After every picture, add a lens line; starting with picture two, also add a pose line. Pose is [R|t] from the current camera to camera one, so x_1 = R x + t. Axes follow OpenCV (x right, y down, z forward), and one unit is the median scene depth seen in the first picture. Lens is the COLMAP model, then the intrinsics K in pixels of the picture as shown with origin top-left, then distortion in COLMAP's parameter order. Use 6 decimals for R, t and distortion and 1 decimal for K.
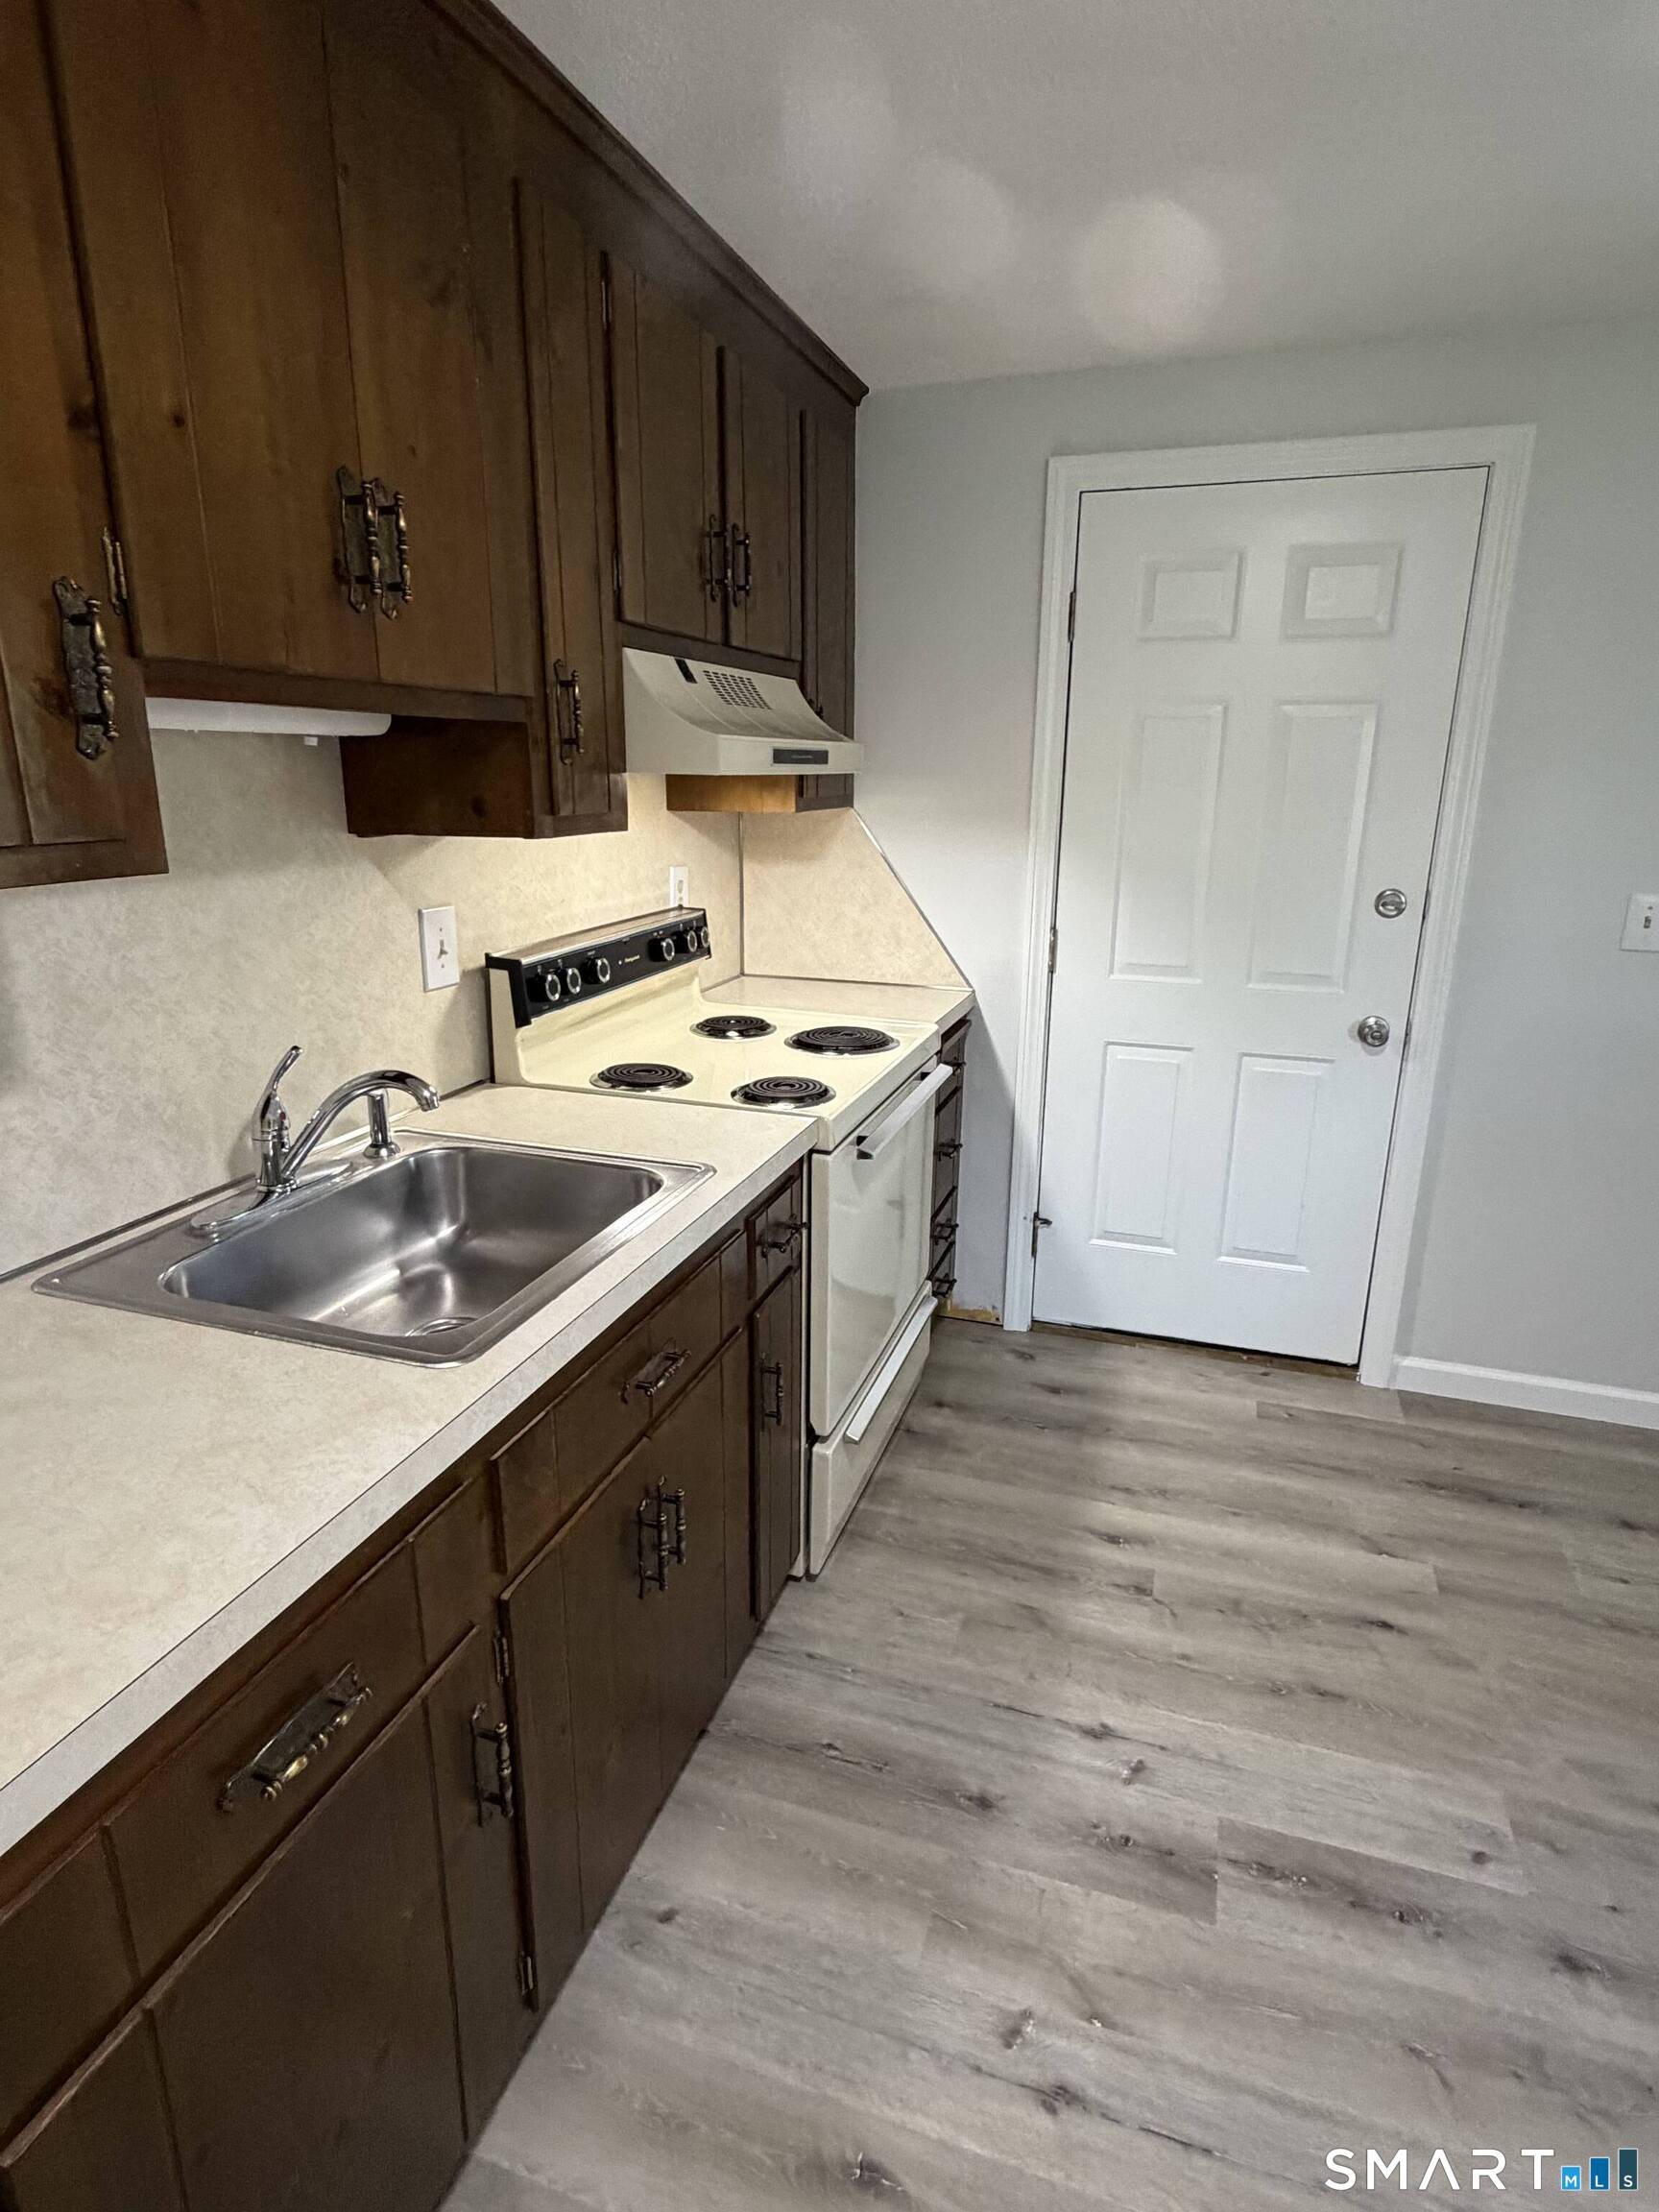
lens RADIAL K [[1185.2, 0, 829.5], [0, 1185.2, 1106.0], [0, 0, 1]] dist [0.001659, -0.000648]
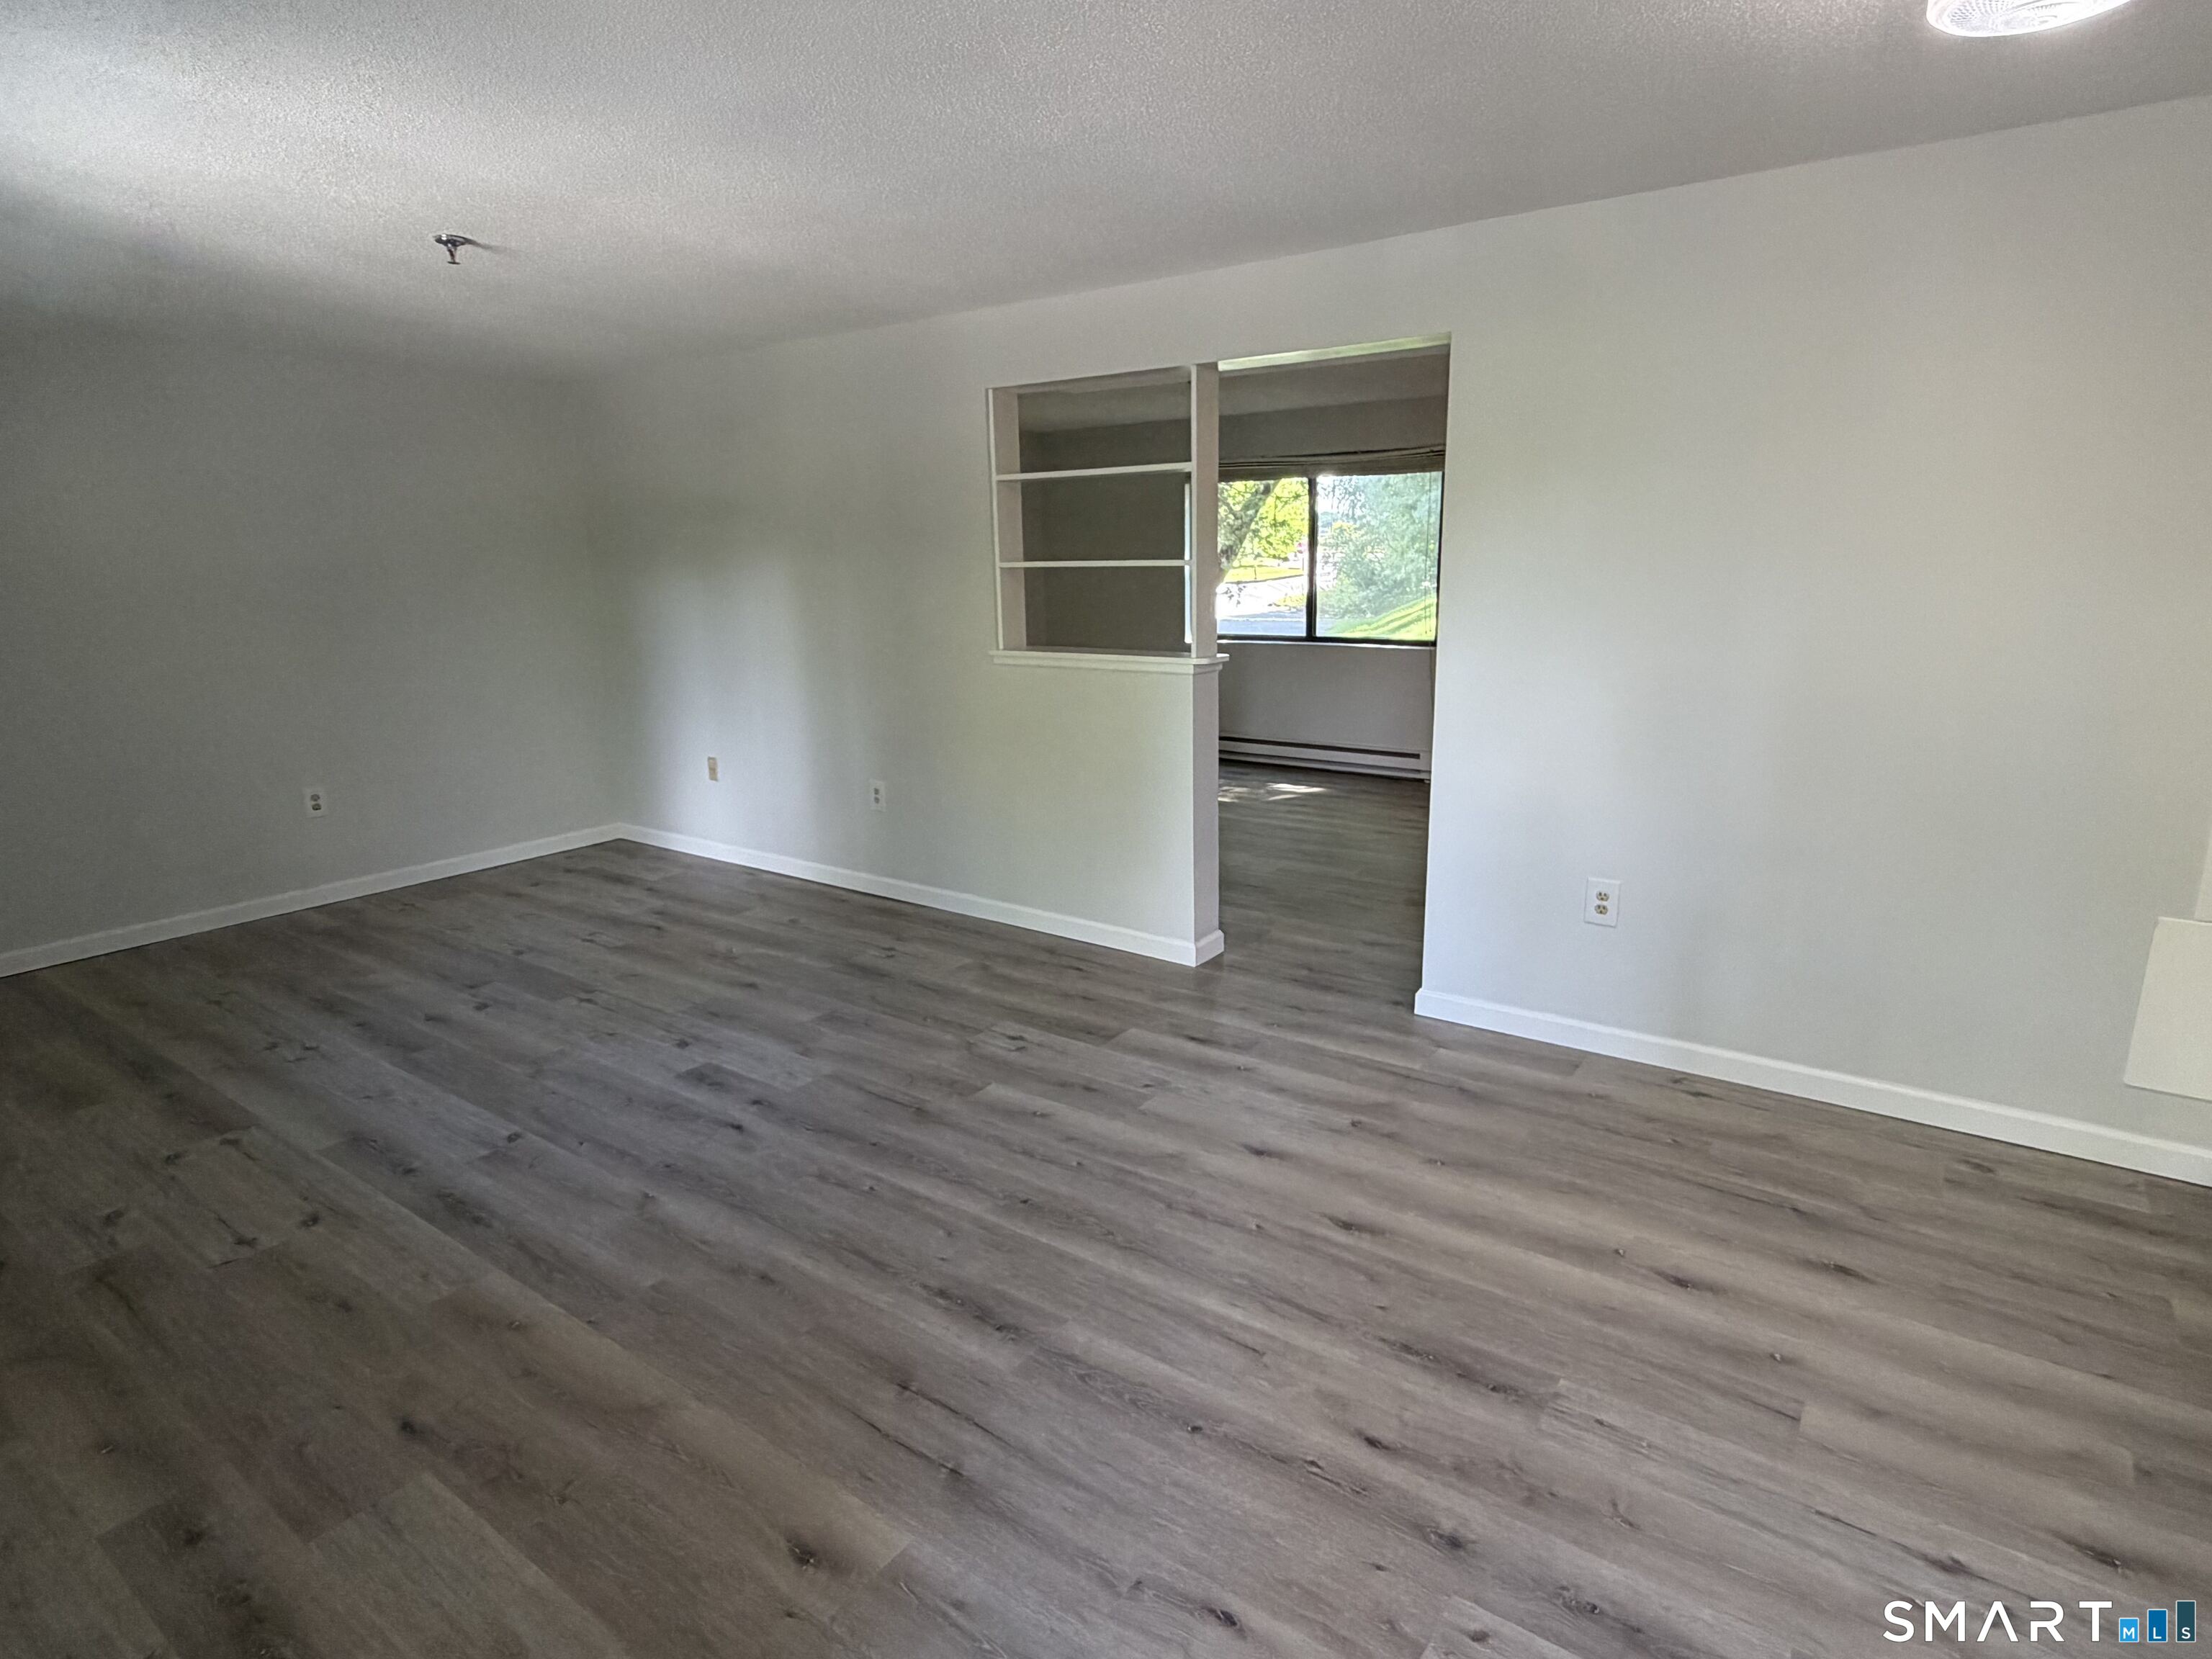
lens RADIAL K [[1185.2, 0, 1107.8], [0, 1185.2, 825.5], [0, 0, 1]] dist [0.001659, -0.000648]
pose [[-0.954665, -0.061311, 0.291300, 0.495110], [0.089474, 0.874213, 0.477228, -0.362486], [-0.283918, 0.481657, -0.829094, 1.304782]]
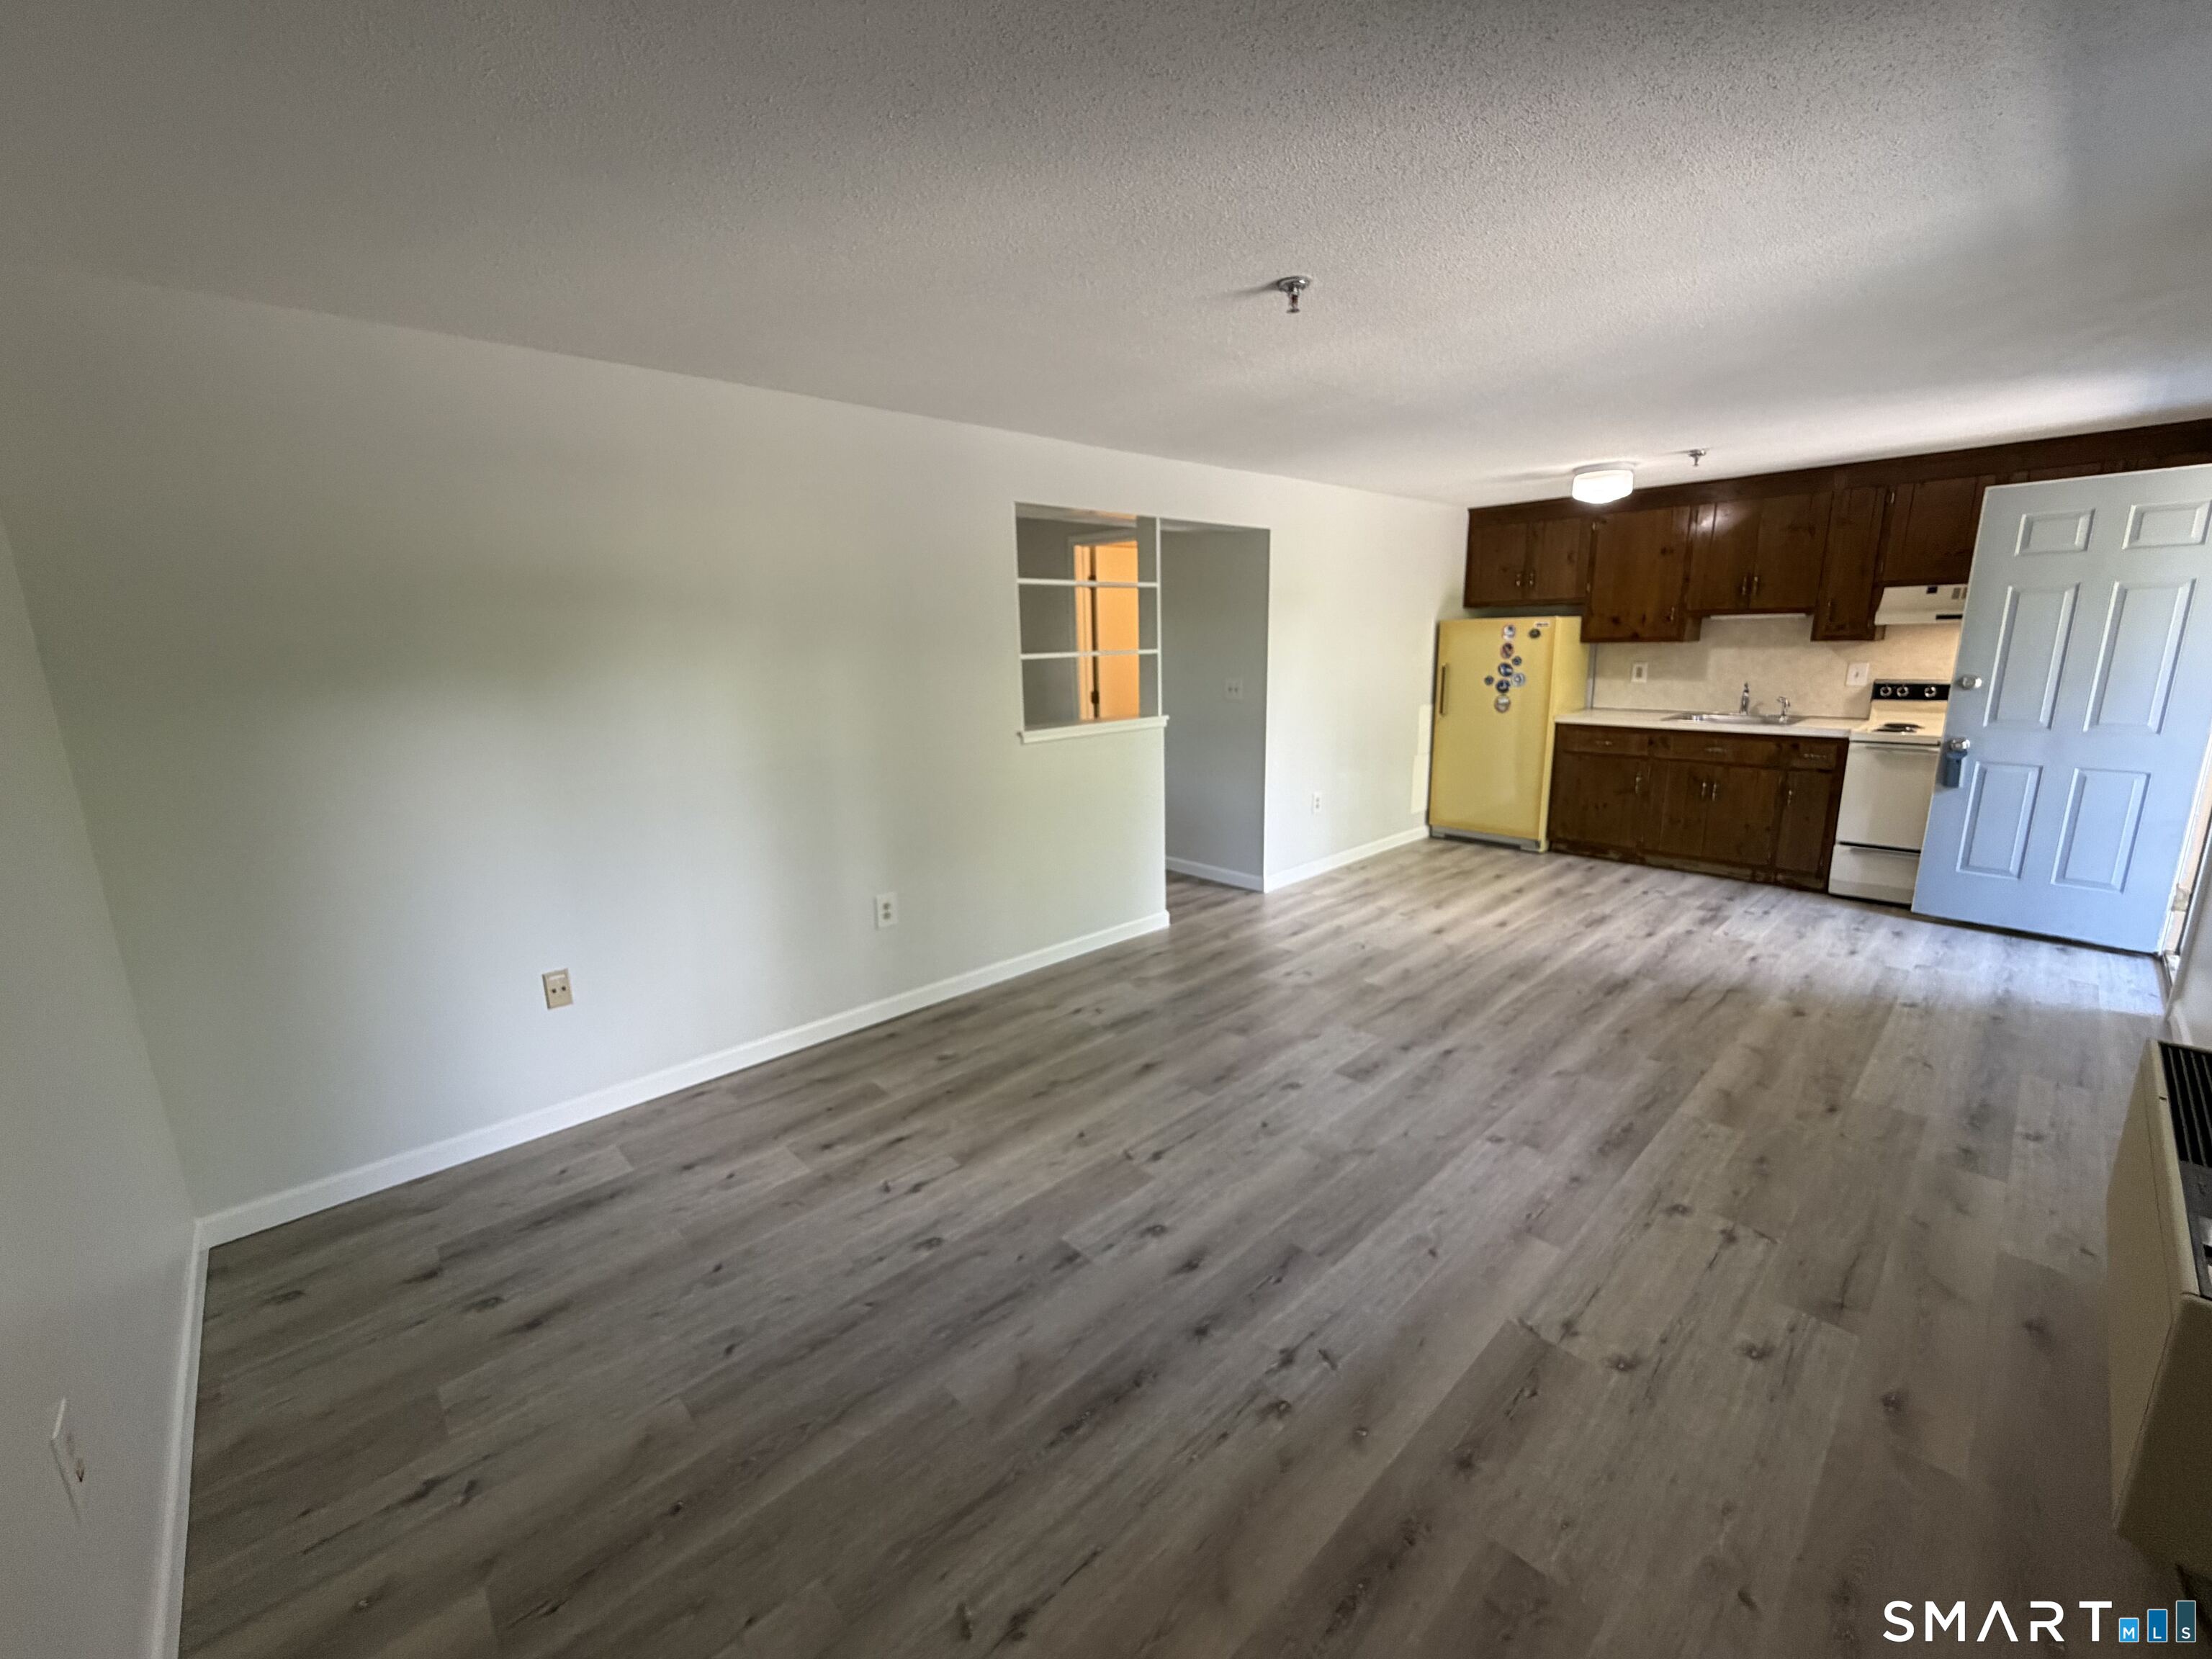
lens RADIAL K [[887.4, 0, 1106.0], [0, 887.4, 829.5], [0, 0, 1]] dist [-0.000206, 0.000548]
pose [[-0.476409, 0.188161, -0.858854, 2.970827], [-0.226071, 0.917774, 0.326471, -0.067984], [0.849663, 0.349696, -0.394698, 0.313188]]
